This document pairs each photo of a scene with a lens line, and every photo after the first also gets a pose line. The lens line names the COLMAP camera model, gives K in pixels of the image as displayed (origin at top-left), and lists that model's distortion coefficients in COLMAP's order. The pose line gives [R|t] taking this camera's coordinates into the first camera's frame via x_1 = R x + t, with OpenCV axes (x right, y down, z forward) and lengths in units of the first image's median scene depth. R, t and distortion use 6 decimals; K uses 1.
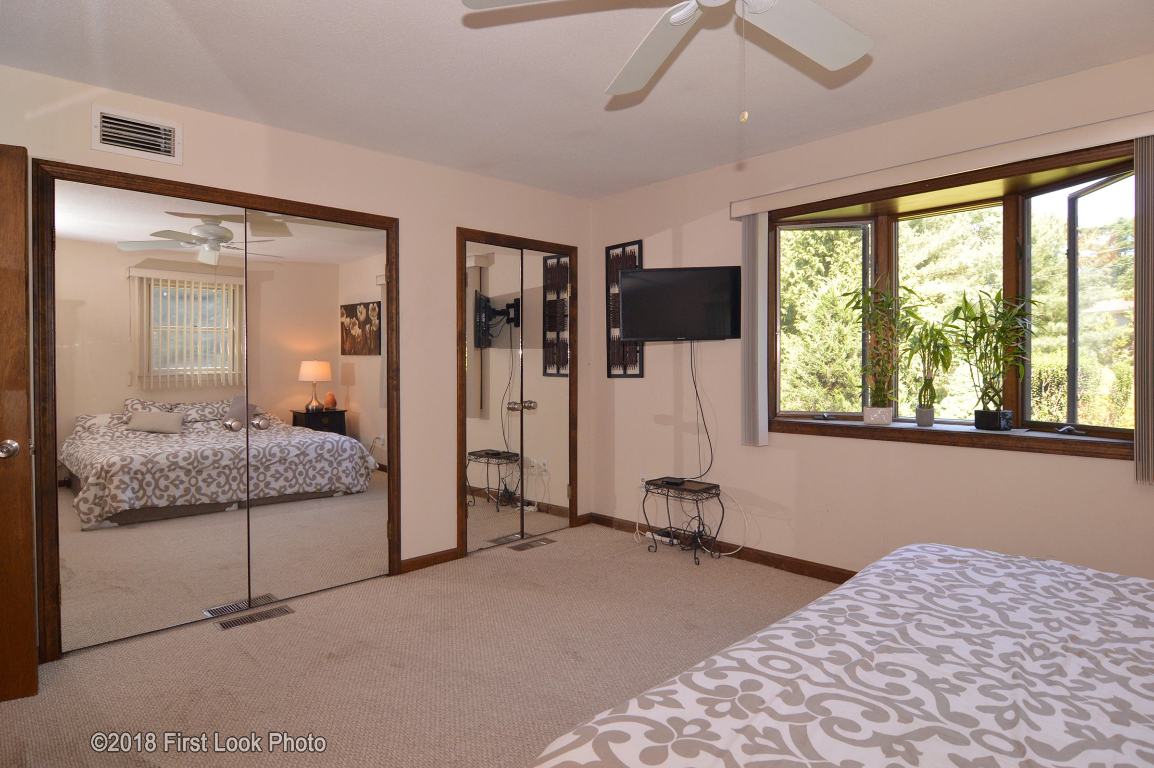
lens RADIAL K [[663.4, 0, 579.6], [0, 663.4, 376.0], [0, 0, 1]] dist [-0.003867, -0.000989]
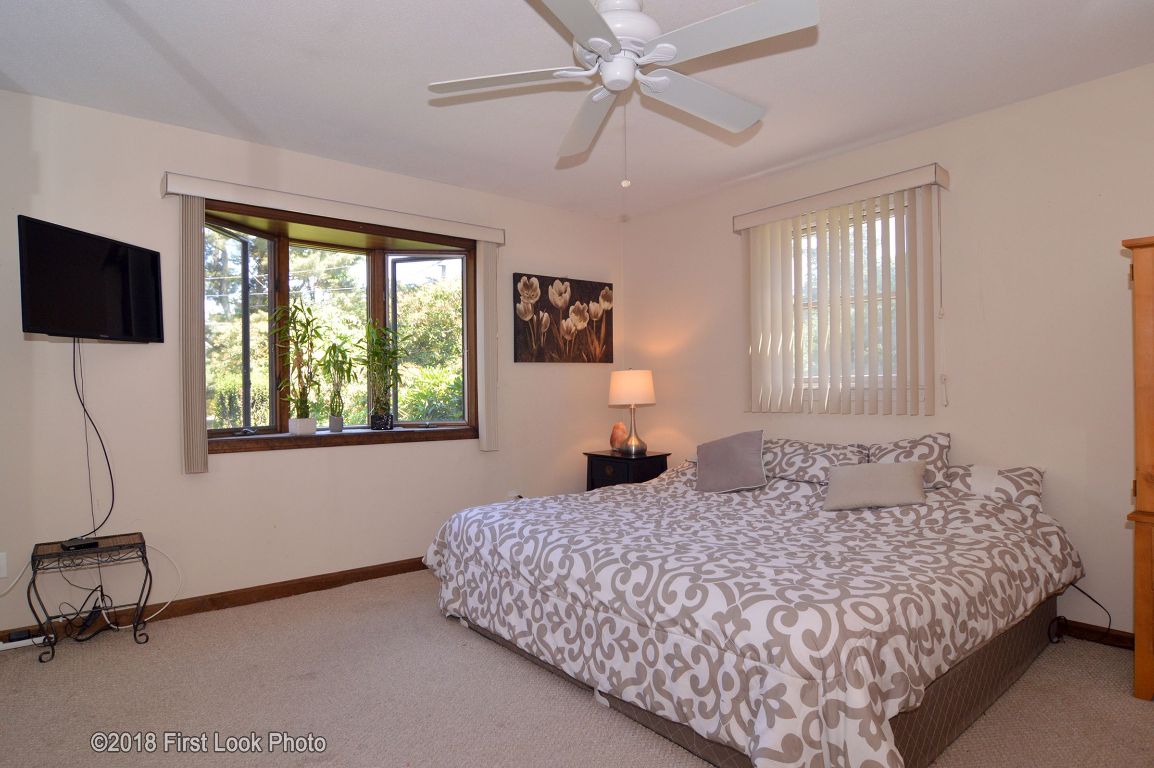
lens RADIAL K [[612.2, 0, 577.0], [0, 612.2, 384.0], [0, 0, 1]] dist [-0.000266, -0.015984]
pose [[0.099514, 0.008999, 0.994995, -0.469466], [0.027778, 0.999544, -0.011819, 0.015921], [-0.994648, 0.028815, 0.099219, 0.454272]]
